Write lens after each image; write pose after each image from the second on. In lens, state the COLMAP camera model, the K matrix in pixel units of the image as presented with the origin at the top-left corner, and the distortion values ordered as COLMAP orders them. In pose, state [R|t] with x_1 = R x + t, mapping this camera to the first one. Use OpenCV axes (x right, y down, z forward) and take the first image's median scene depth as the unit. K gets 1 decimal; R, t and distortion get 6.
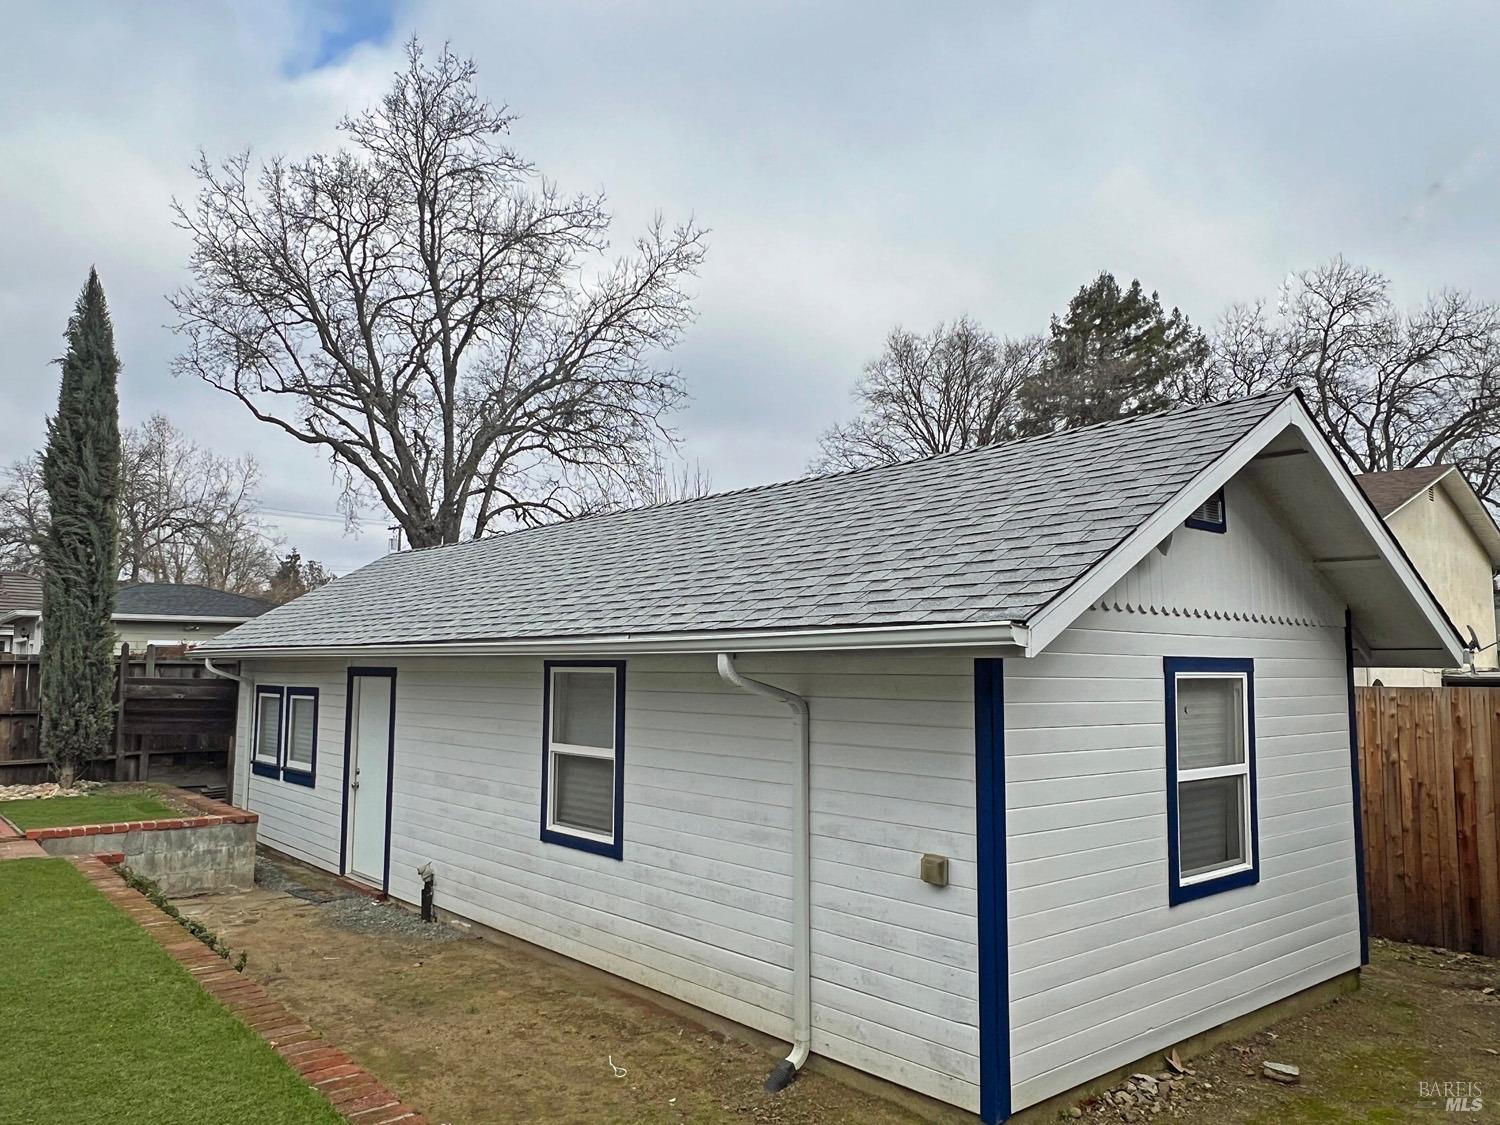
lens RADIAL K [[1099.1, 0, 750.0], [0, 1099.1, 562.5], [0, 0, 1]] dist [0.004714, -0.008365]
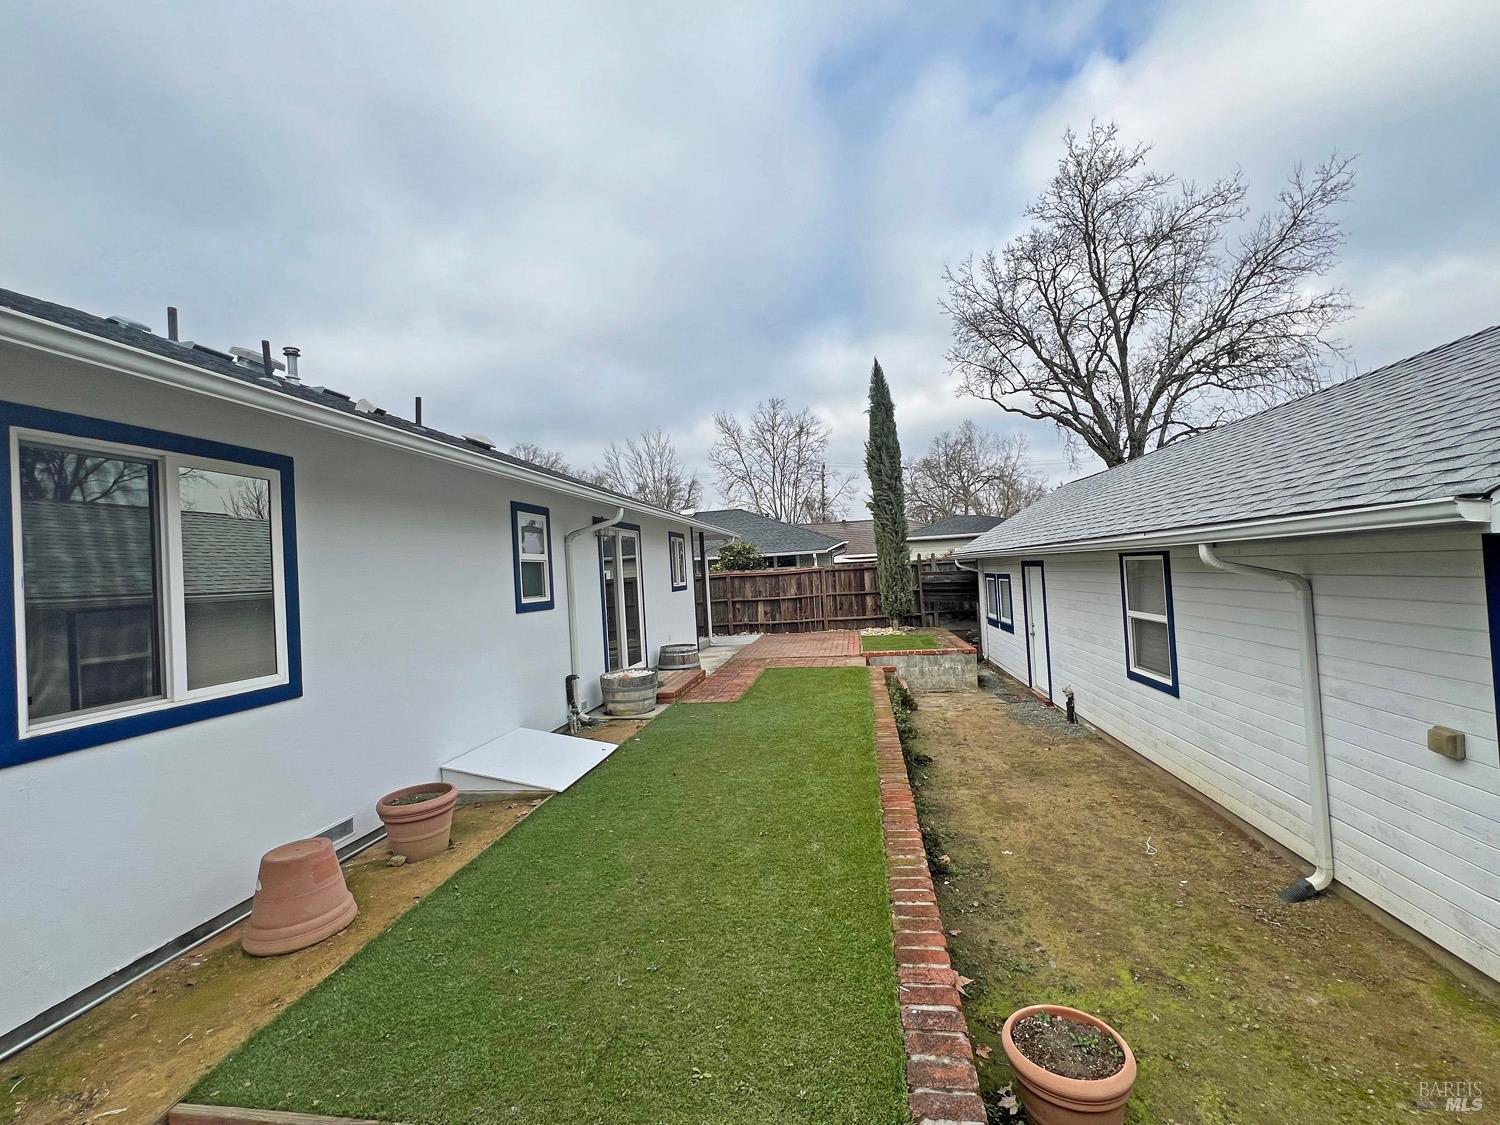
lens RADIAL K [[656.0, 0, 741.3], [0, 656.0, 559.7], [0, 0, 1]] dist [-0.003186, 0.000655]
pose [[0.643805, -0.058556, -0.762945, 0.110916], [0.134688, 0.990172, 0.037660, 0.001556], [0.753242, -0.127005, 0.645365, 0.072914]]
